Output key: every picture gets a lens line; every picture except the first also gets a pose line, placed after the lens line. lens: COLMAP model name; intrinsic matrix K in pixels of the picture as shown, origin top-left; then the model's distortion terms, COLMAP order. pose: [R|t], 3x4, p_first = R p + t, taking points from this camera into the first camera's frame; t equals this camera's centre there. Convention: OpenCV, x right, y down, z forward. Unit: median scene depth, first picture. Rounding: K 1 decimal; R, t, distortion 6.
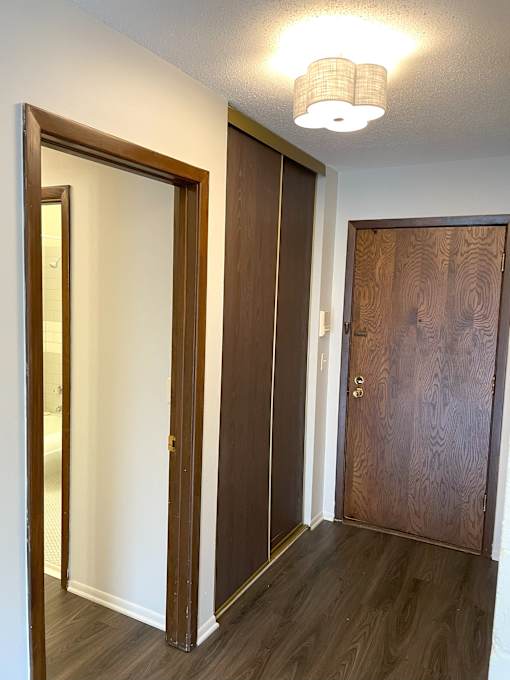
lens RADIAL K [[519.4, 0, 255.0], [0, 519.4, 340.0], [0, 0, 1]] dist [0.104131, -0.166765]
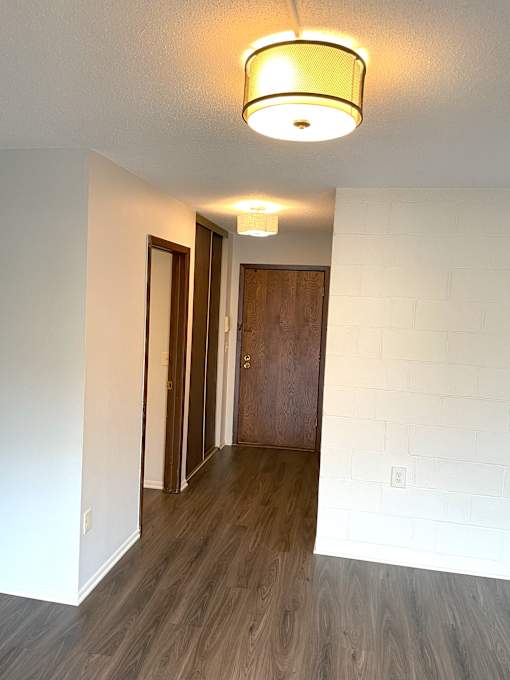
lens RADIAL K [[519.4, 0, 255.0], [0, 519.4, 340.0], [0, 0, 1]] dist [0.104131, -0.166765]
pose [[0.953378, -0.012693, 0.301513, -0.296082], [0.016559, 0.999810, -0.010268, 0.038819], [-0.301326, 0.014782, 0.953407, -0.637006]]
